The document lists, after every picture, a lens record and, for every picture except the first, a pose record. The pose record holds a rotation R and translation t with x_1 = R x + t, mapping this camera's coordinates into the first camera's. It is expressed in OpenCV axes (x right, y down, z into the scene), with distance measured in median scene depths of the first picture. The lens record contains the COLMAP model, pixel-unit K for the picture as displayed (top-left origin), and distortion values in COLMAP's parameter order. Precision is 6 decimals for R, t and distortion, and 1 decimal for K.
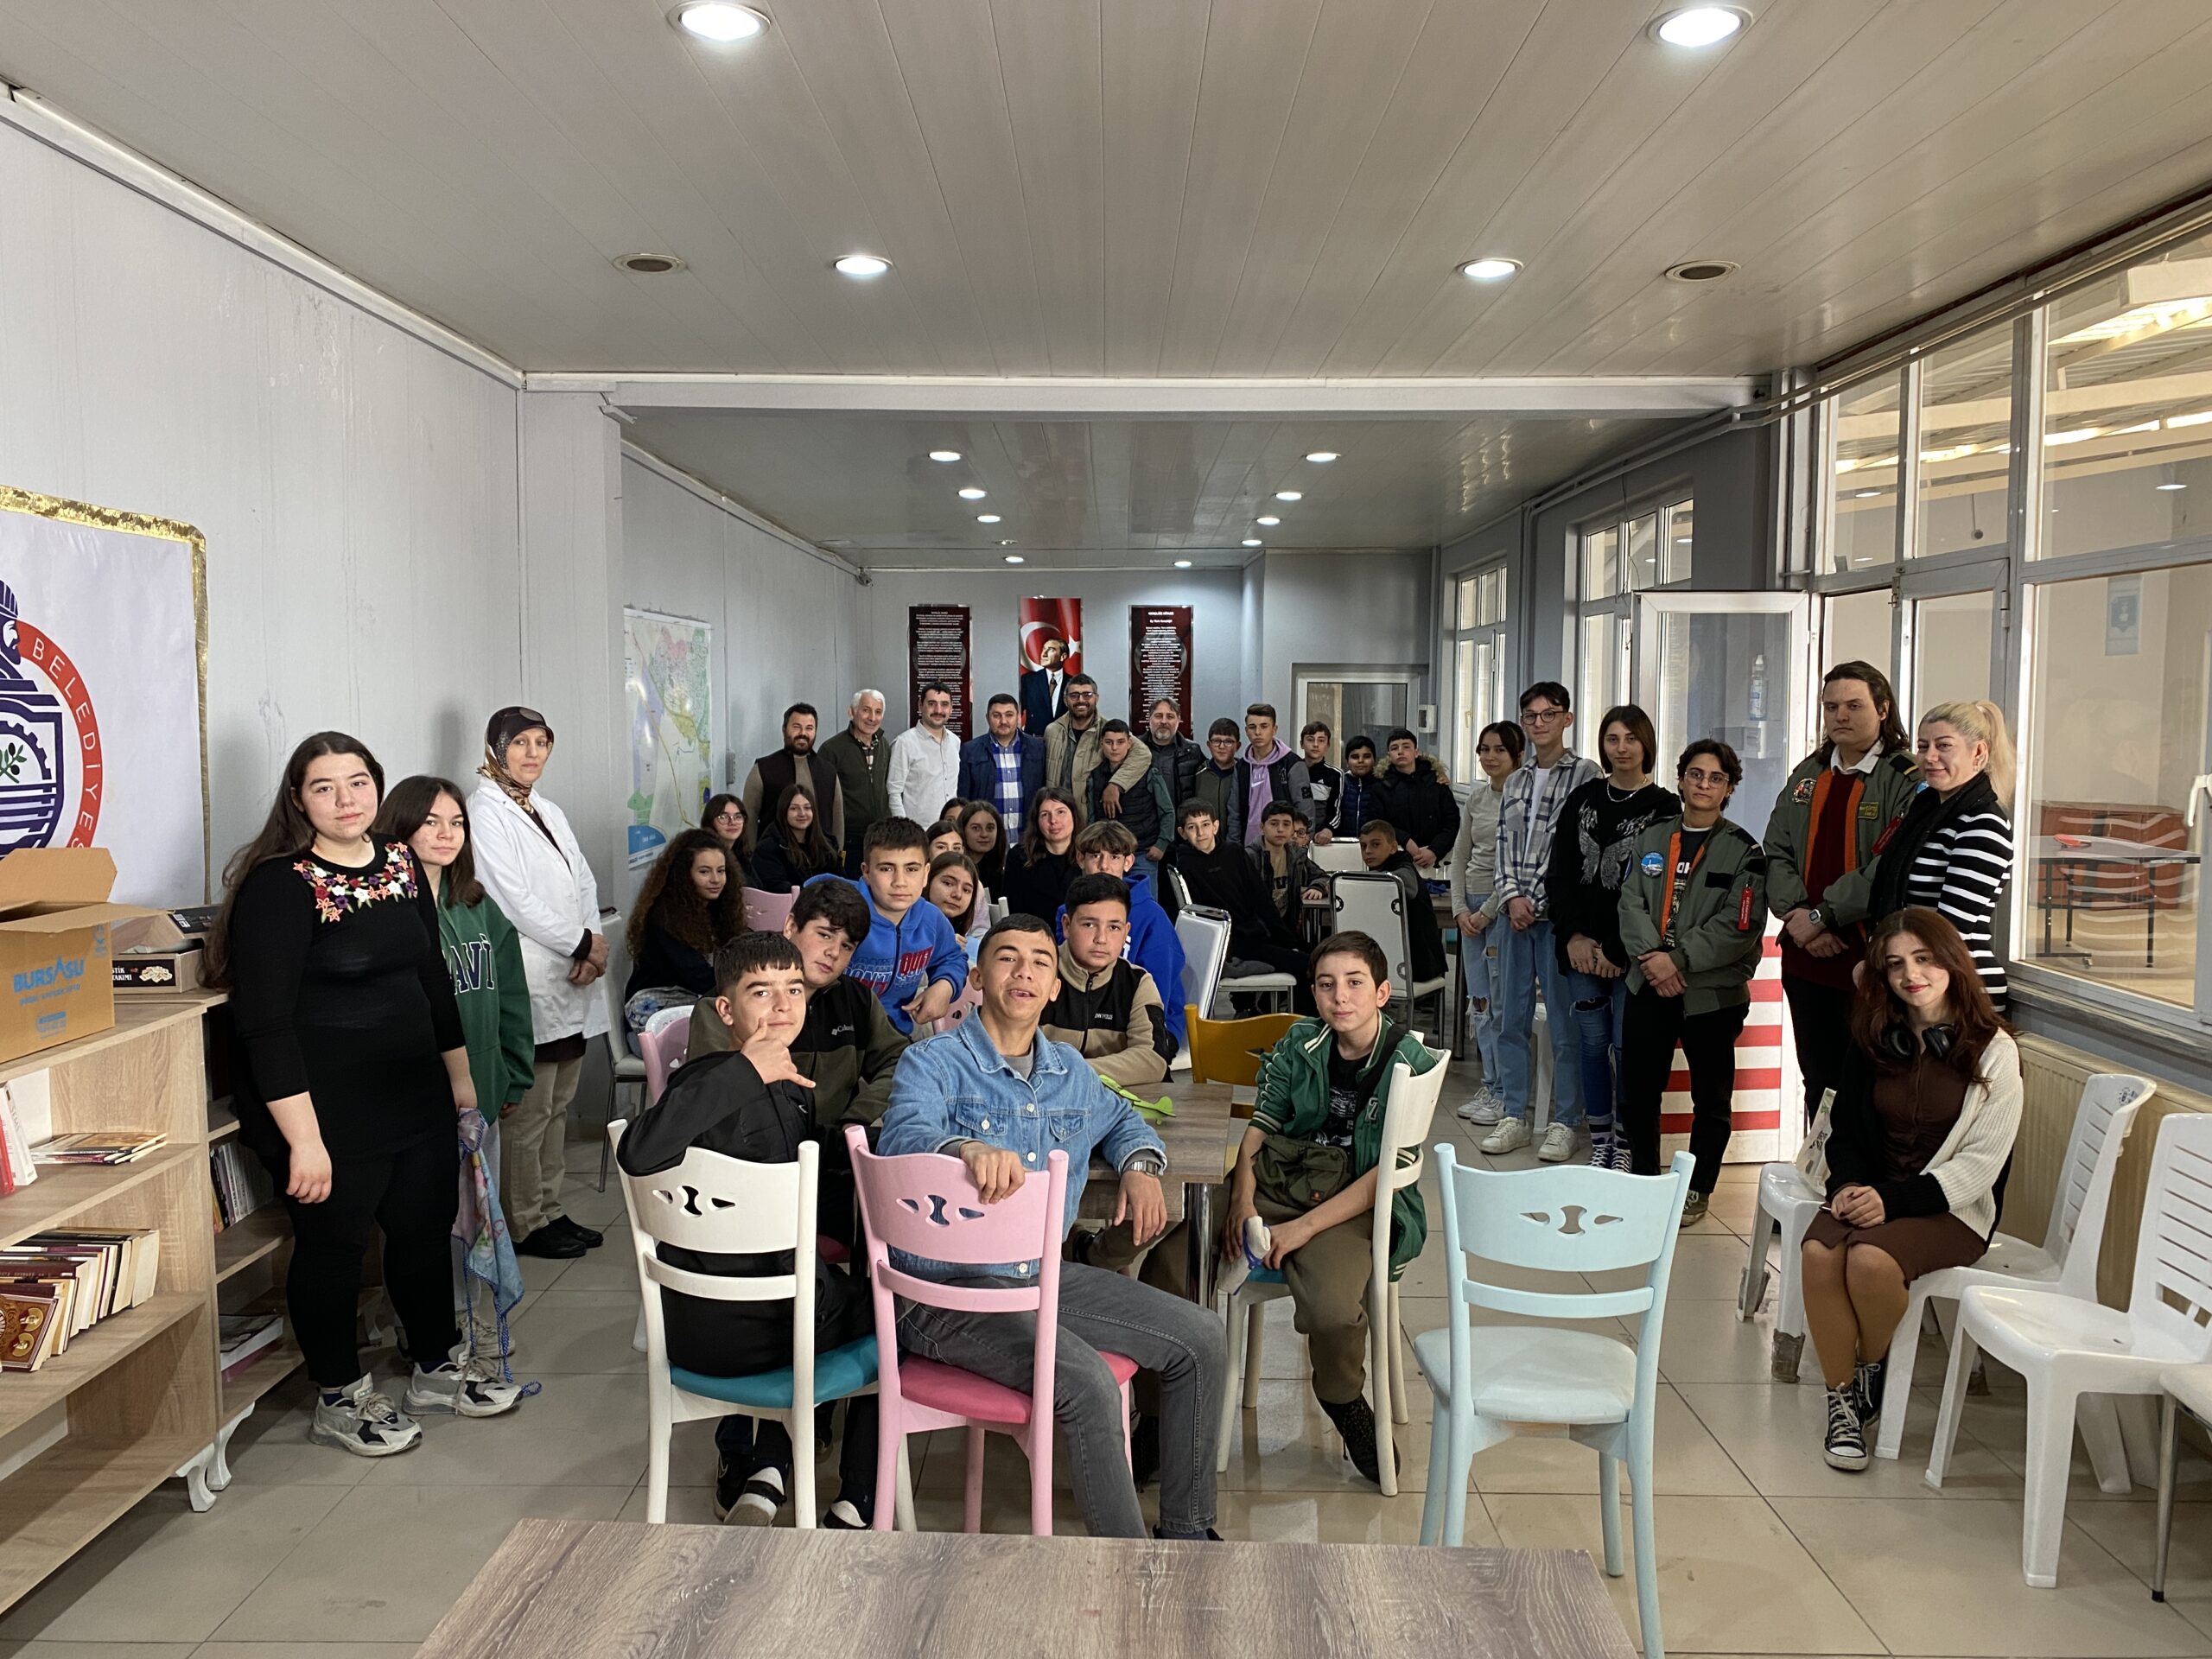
lens RADIAL K [[1687.0, 0, 1091.5], [0, 1687.0, 787.6], [0, 0, 1]] dist [0.033584, -0.026748]
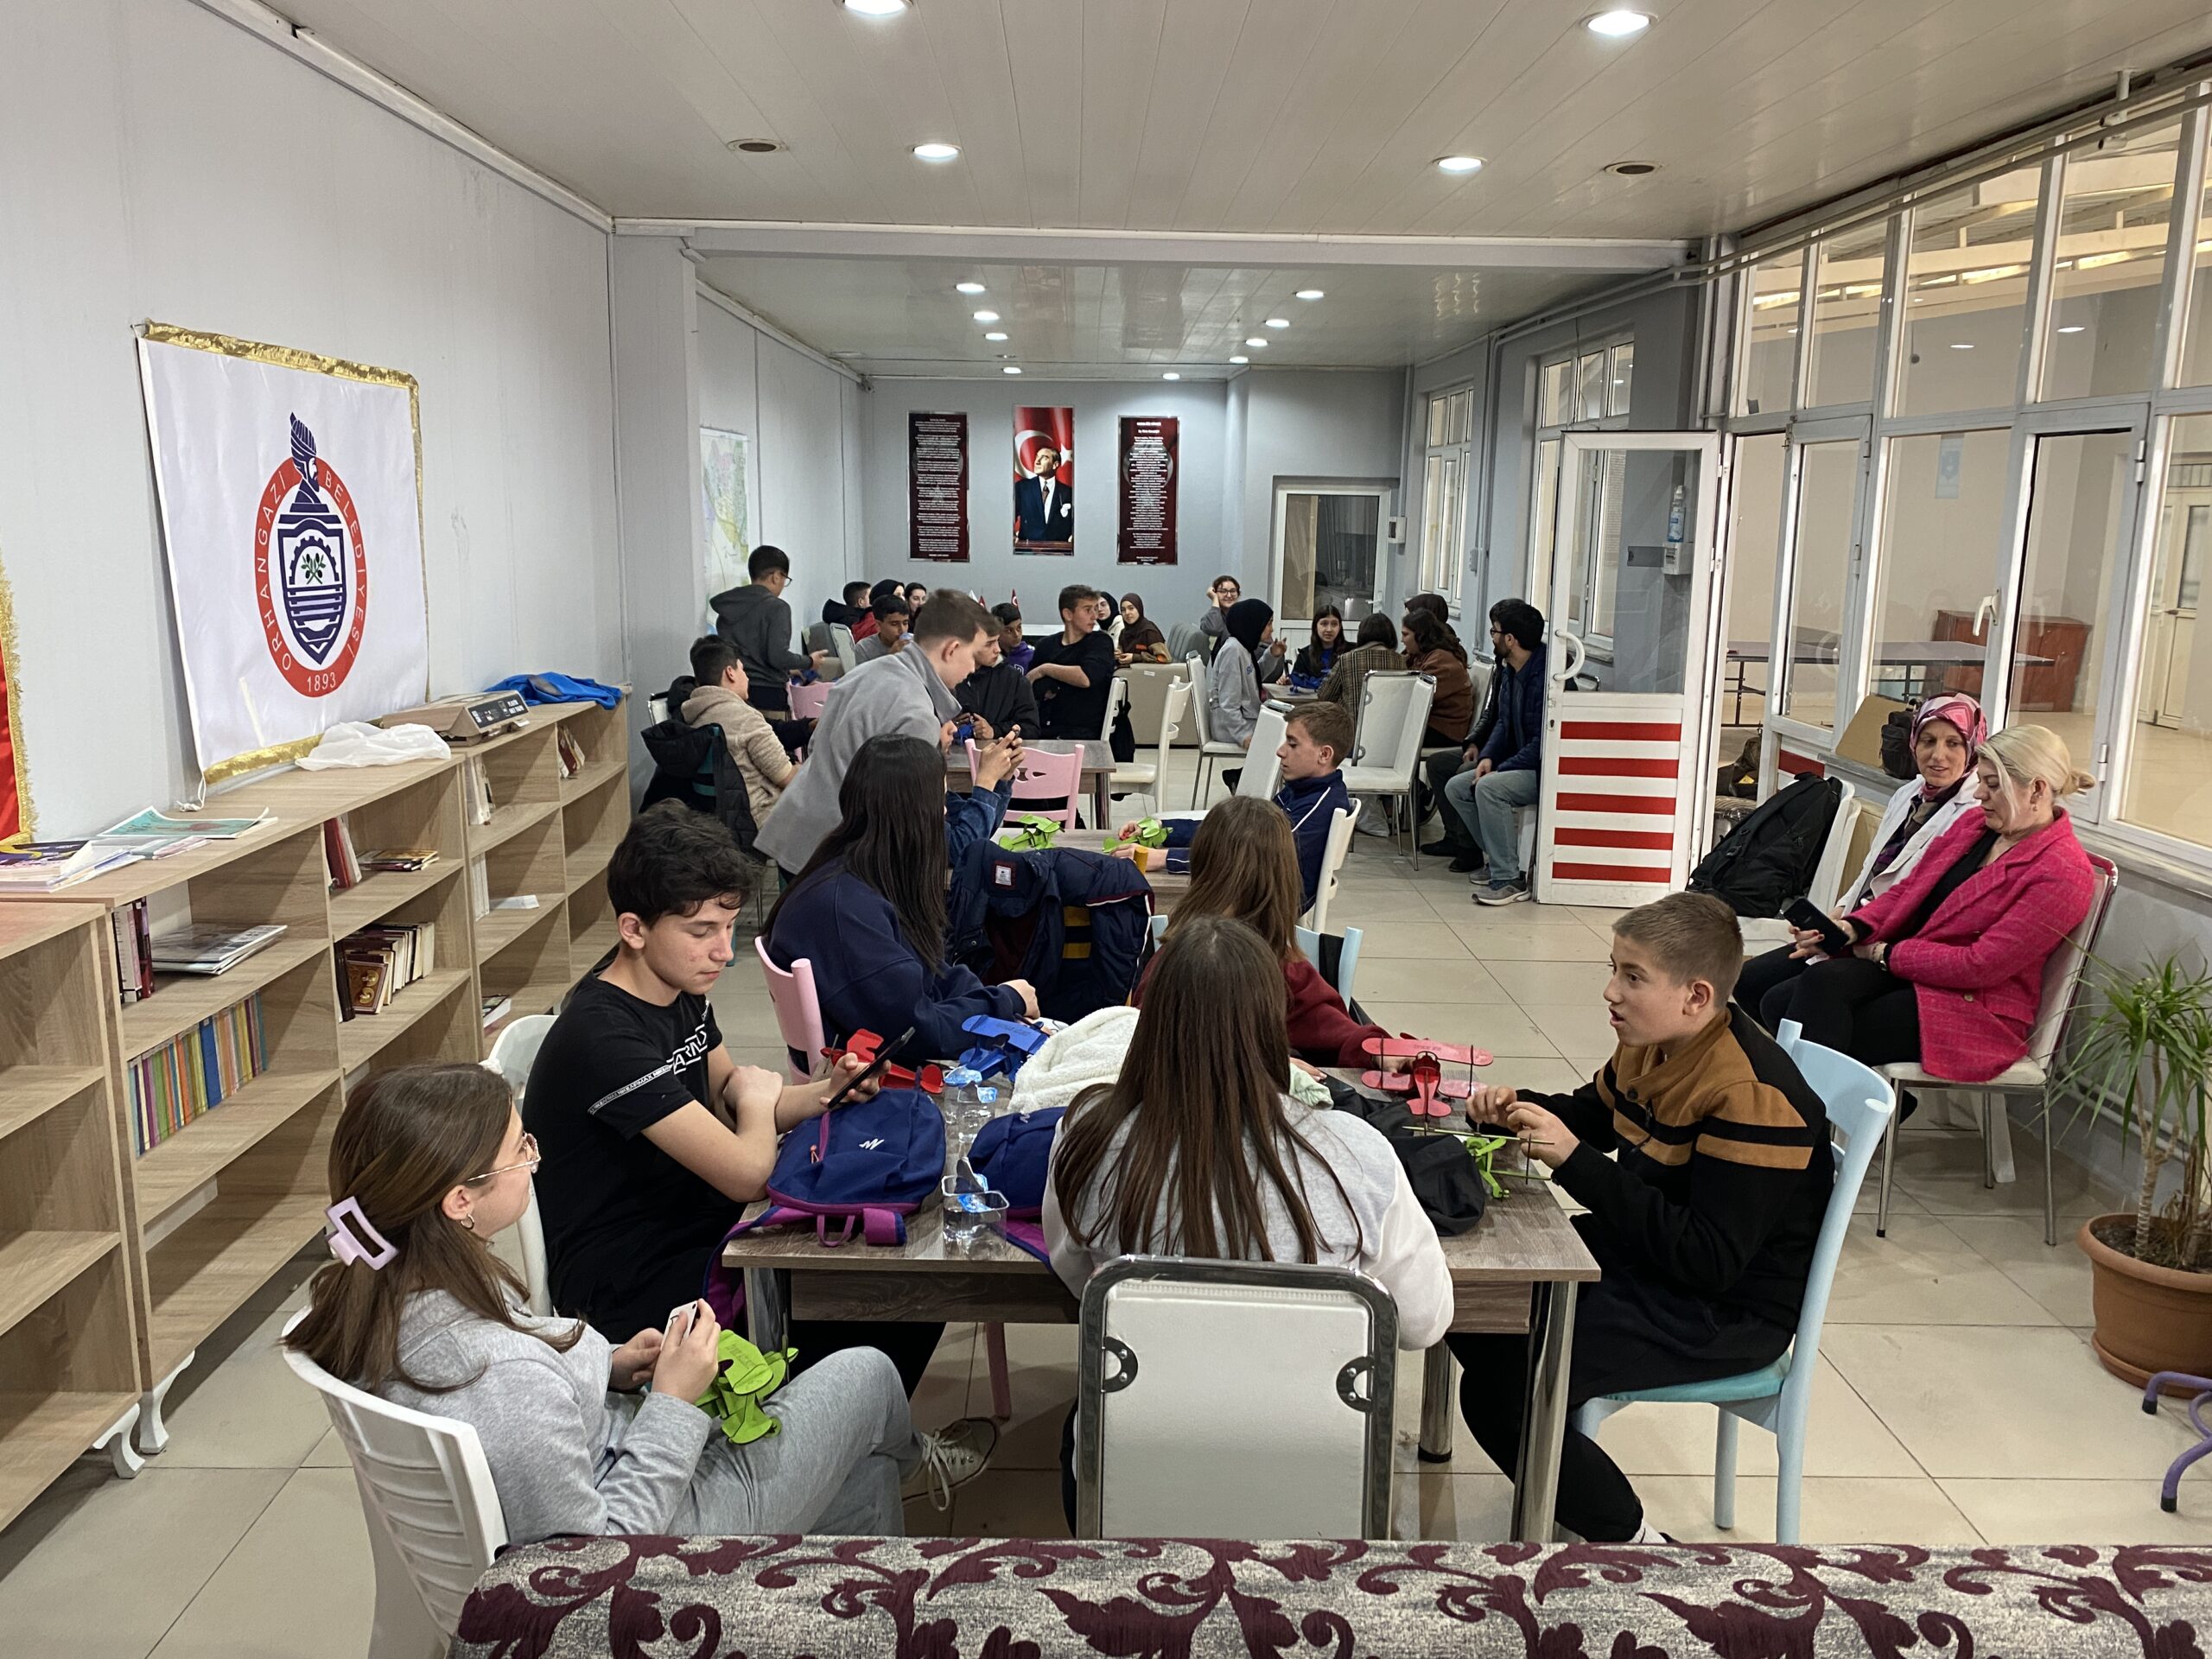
lens RADIAL K [[1687.0, 0, 1098.6], [0, 1687.0, 816.0], [0, 0, 1]] dist [0.033584, -0.026748]
pose [[0.999628, 0.008750, 0.025829, -0.031849], [-0.012144, 0.990863, 0.134322, -0.004178], [-0.024417, -0.134586, 0.990601, -0.162399]]
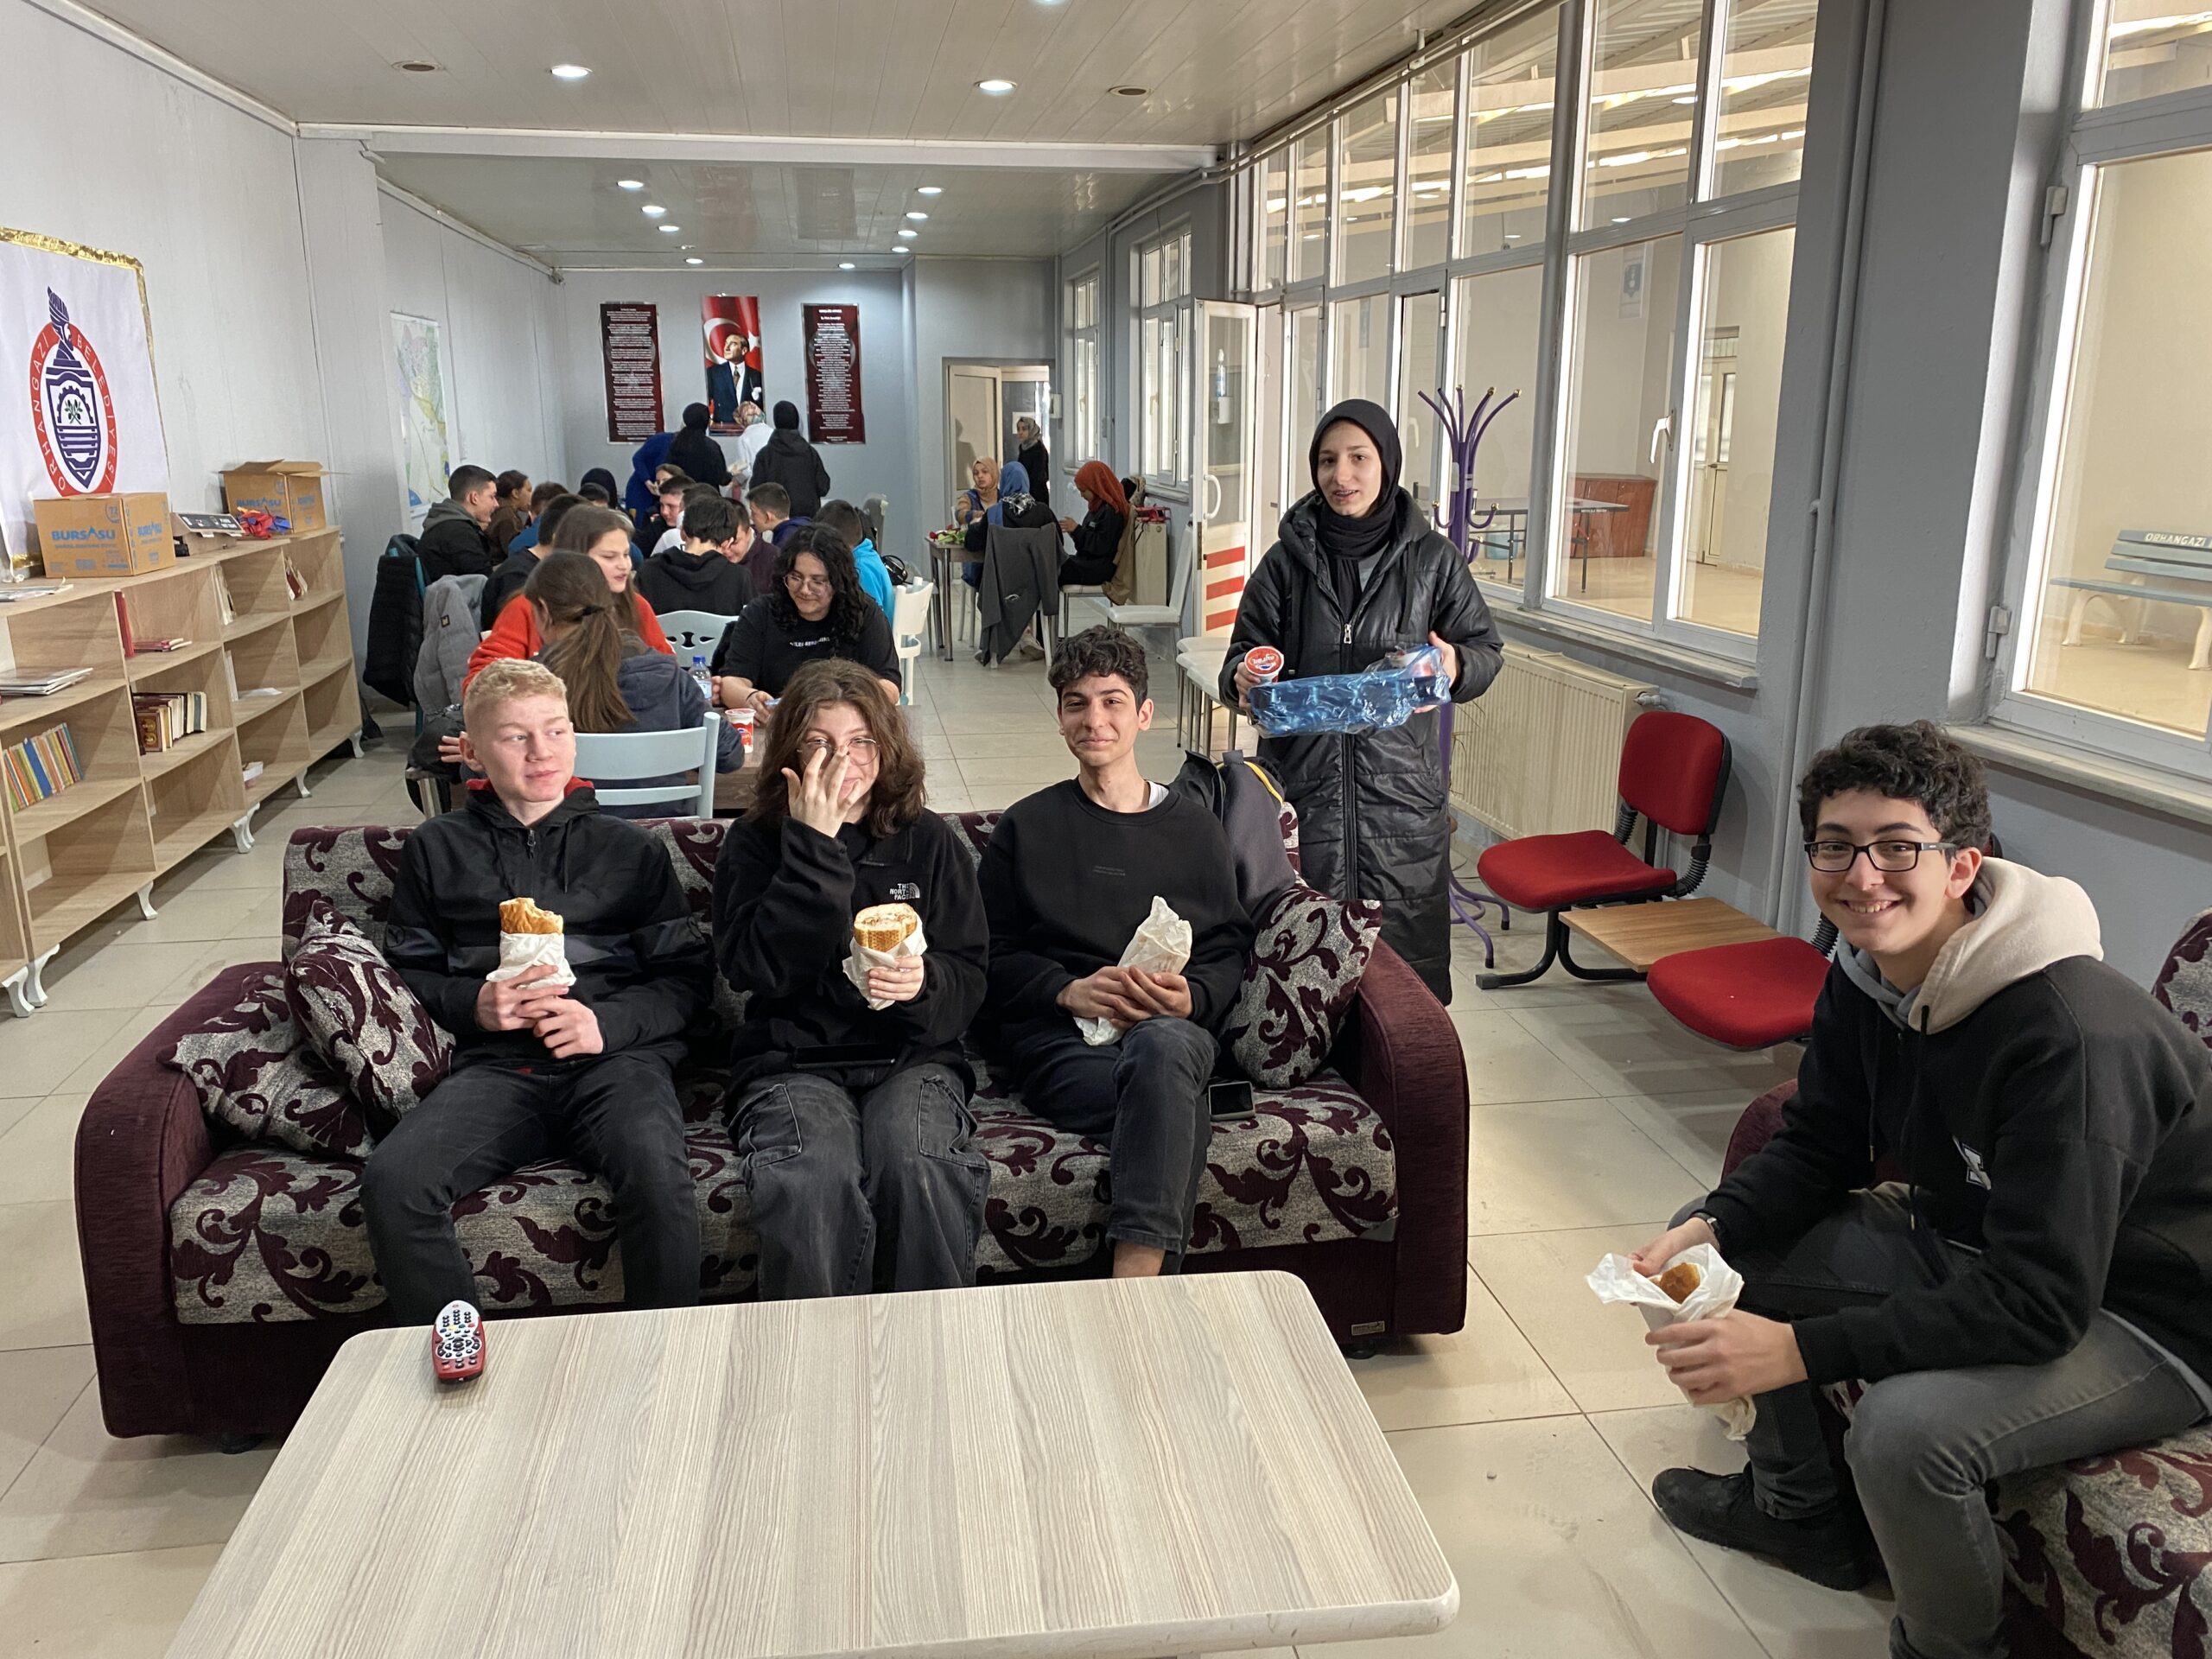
lens RADIAL K [[1687.0, 0, 1100.1], [0, 1687.0, 827.3], [0, 0, 1]] dist [0.033584, -0.026748]
pose [[0.984601, -0.048022, 0.168090, 0.024967], [0.014360, 0.980498, 0.196002, 0.034720], [-0.174224, -0.190570, 0.966090, -0.418182]]
